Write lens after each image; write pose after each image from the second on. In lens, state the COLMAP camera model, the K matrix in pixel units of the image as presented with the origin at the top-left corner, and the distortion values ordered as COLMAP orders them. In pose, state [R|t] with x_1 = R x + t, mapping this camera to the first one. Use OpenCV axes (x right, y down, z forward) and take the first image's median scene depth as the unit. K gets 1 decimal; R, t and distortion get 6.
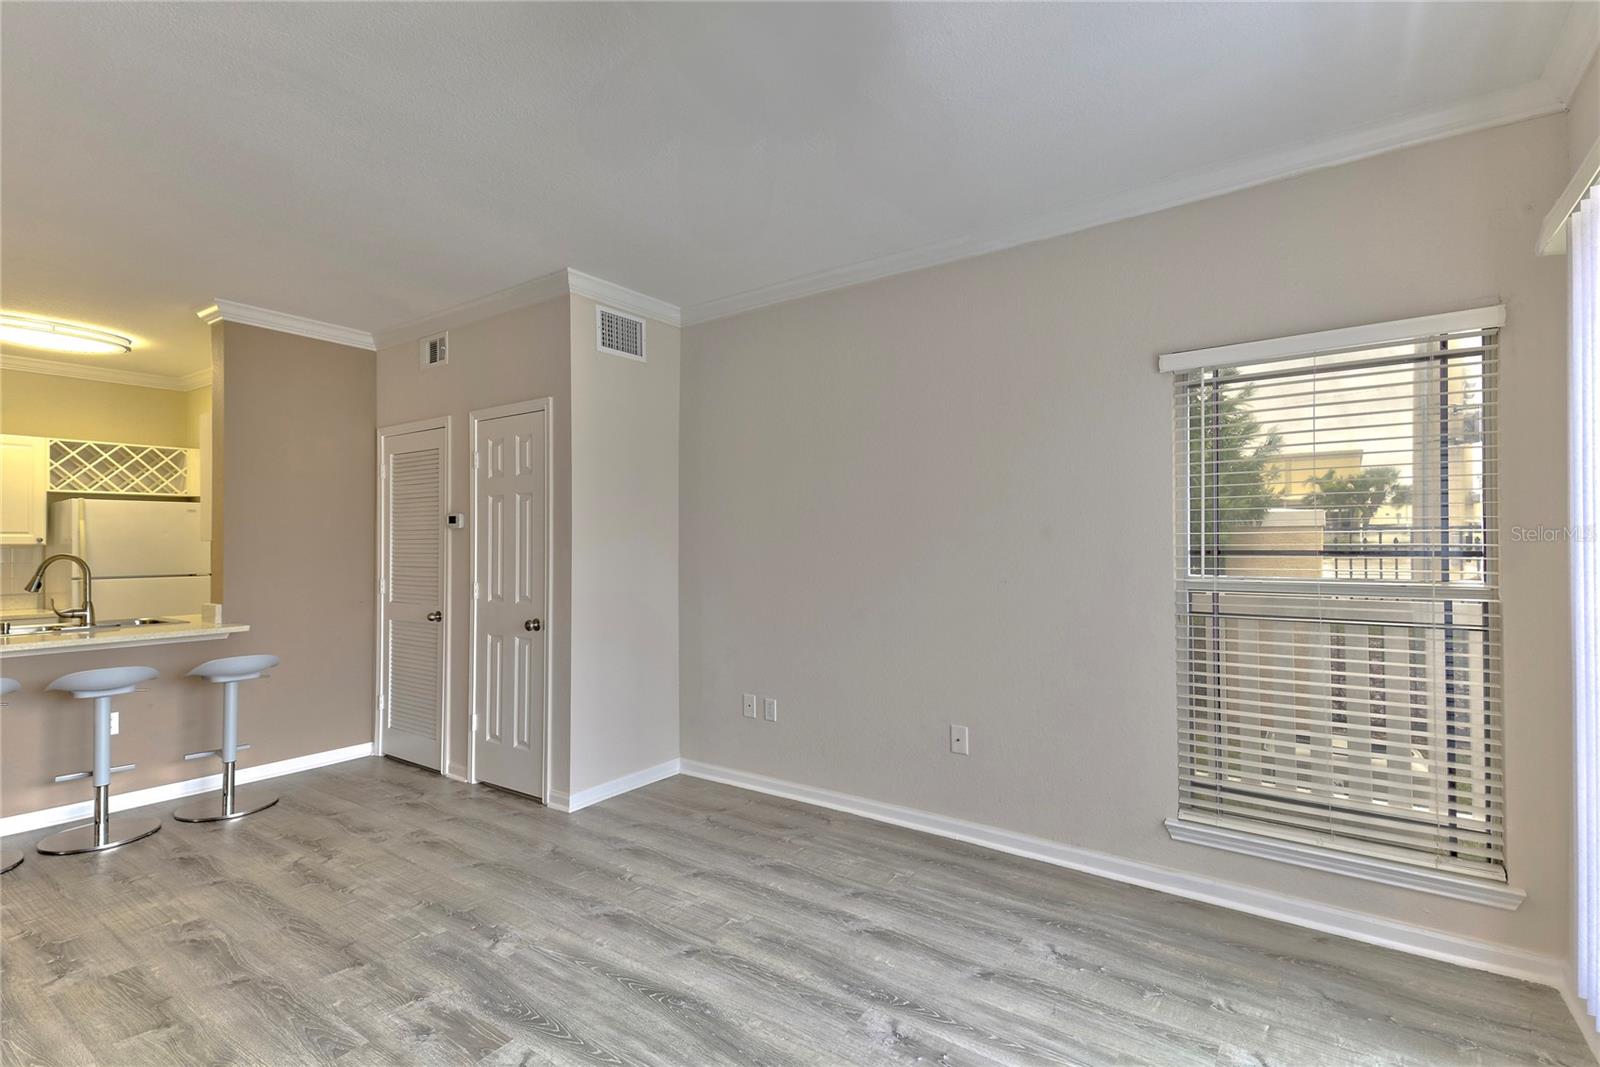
lens RADIAL K [[734.3, 0, 843.3], [0, 734.3, 548.1], [0, 0, 1]] dist [-0.030583, 0.002597]
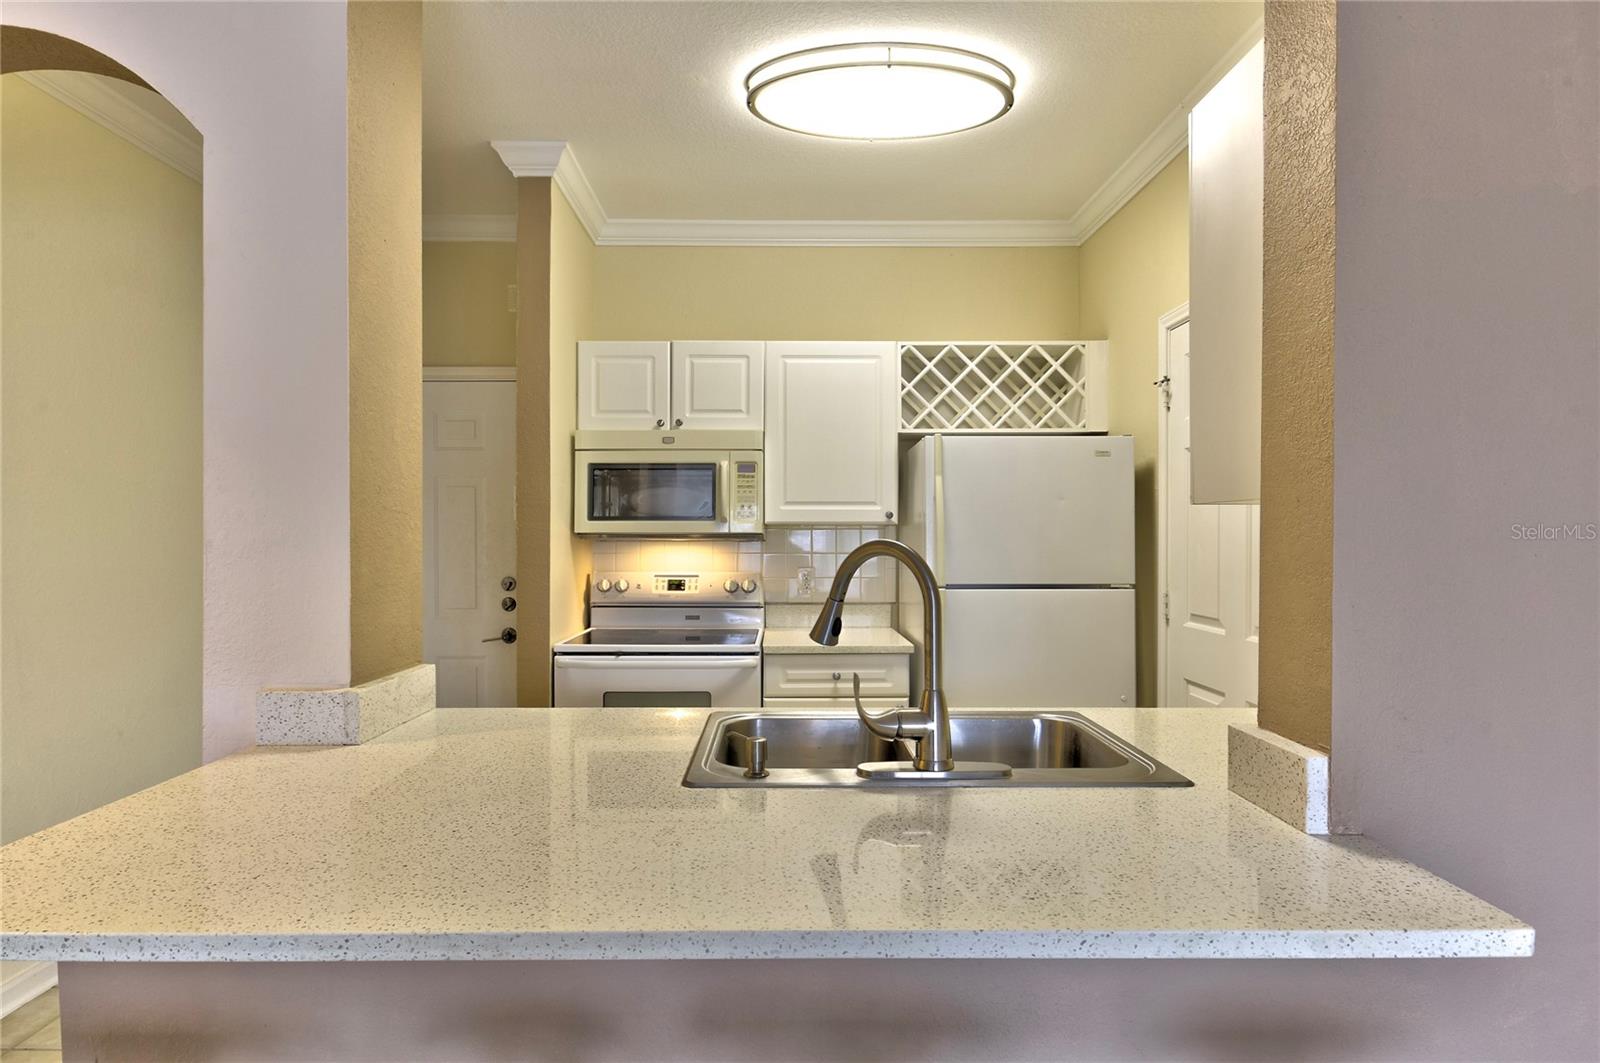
lens RADIAL K [[860.6, 0, 801.1], [0, 860.6, 535.8], [0, 0, 1]] dist [0.006014, 0.000159]
pose [[0.543820, 0.005592, -0.839183, -0.768242], [0.000403, 0.999976, 0.006924, 0.001472], [0.839202, -0.004103, 0.543805, 0.737468]]
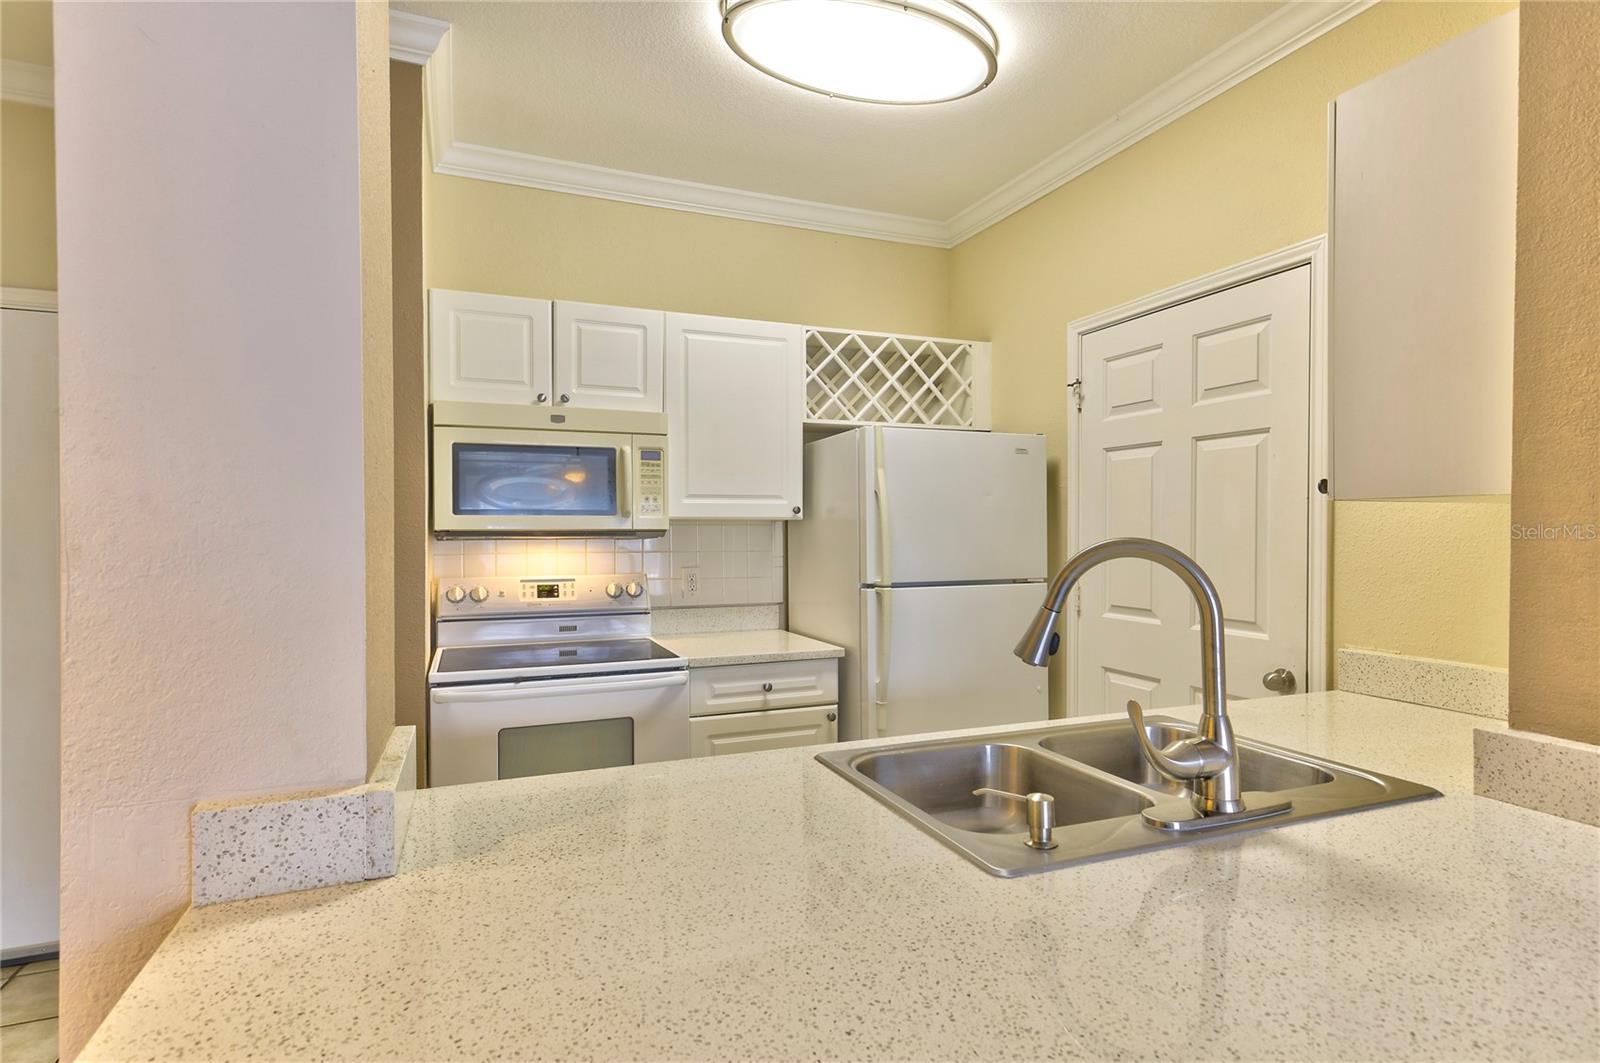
lens RADIAL K [[822.0, 0, 804.8], [0, 822.0, 536.3], [0, 0, 1]] dist [0.015543, 0.001279]
pose [[0.814300, 0.008070, -0.580388, -1.018296], [0.000589, 0.999891, 0.014729, -0.000085], [0.580443, -0.012336, 0.814207, 0.645216]]
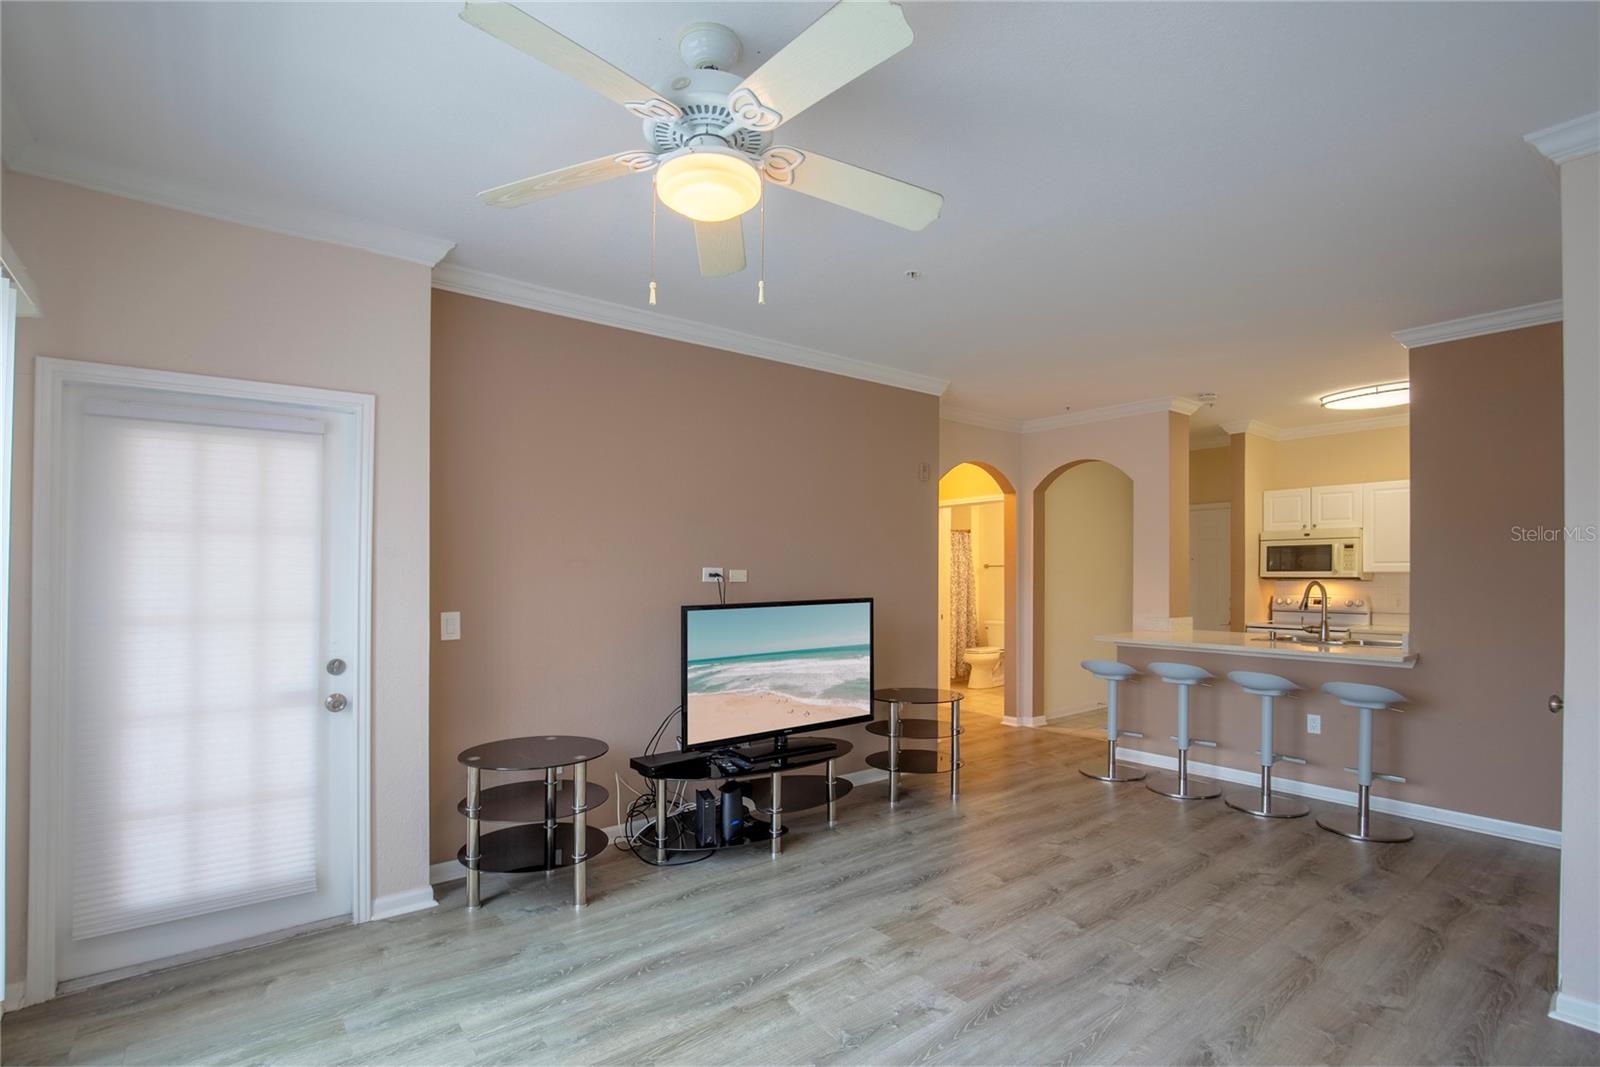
lens RADIAL K [[734.3, 0, 812.3], [0, 734.3, 567.0], [0, 0, 1]] dist [-0.030583, 0.002597]
pose [[-0.334616, -0.005027, -0.942341, 0.378554], [-0.000746, 0.999987, -0.005070, -0.009355], [0.942354, -0.000993, -0.334615, 0.595087]]
